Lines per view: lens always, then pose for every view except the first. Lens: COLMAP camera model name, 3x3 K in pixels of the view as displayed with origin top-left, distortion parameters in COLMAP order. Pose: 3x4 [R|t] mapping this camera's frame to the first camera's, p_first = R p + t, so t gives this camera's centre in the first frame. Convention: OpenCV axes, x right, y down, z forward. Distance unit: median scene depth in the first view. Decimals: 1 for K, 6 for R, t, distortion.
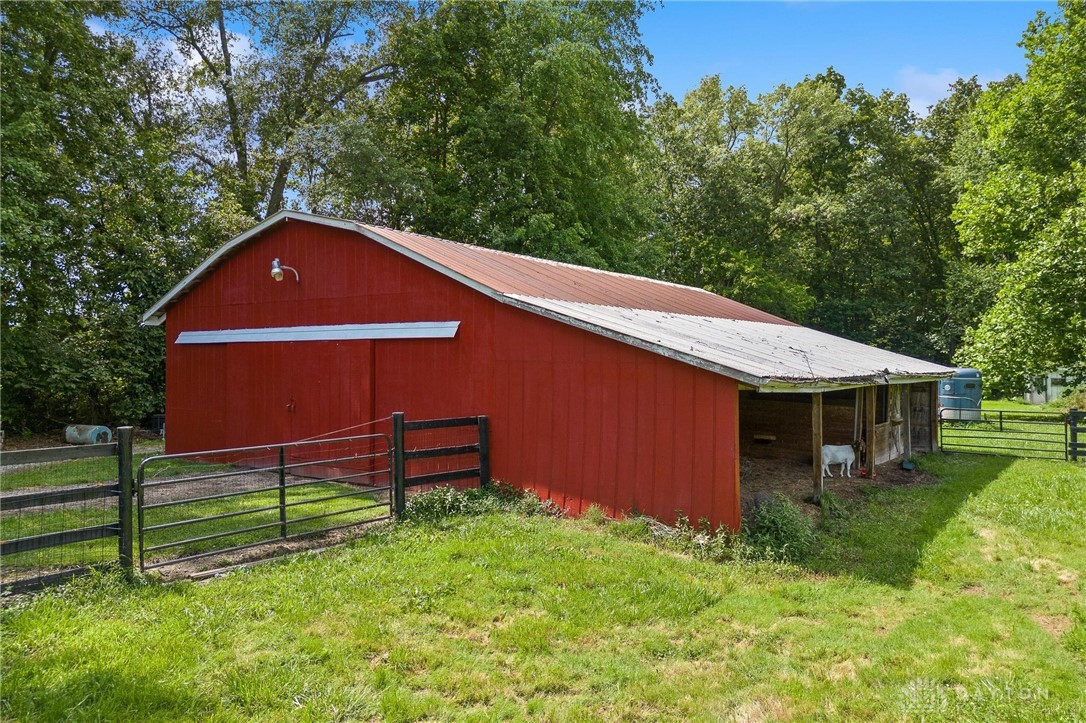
lens RADIAL K [[758.0, 0, 539.3], [0, 758.0, 355.4], [0, 0, 1]] dist [0.029457, -0.030141]
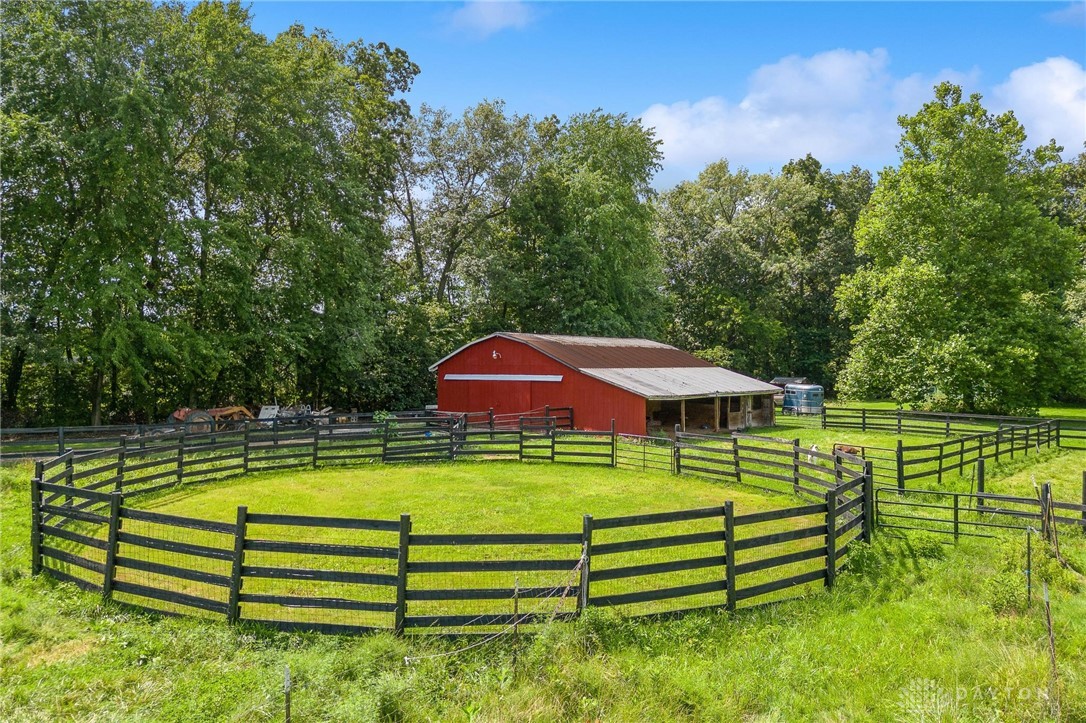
lens RADIAL K [[758.0, 0, 540.9], [0, 758.0, 358.1], [0, 0, 1]] dist [0.029457, -0.030141]
pose [[0.998017, -0.002110, -0.062910, -0.000740], [0.002068, 0.999998, -0.000731, -0.045513], [0.062911, 0.000600, 0.998019, -0.811399]]
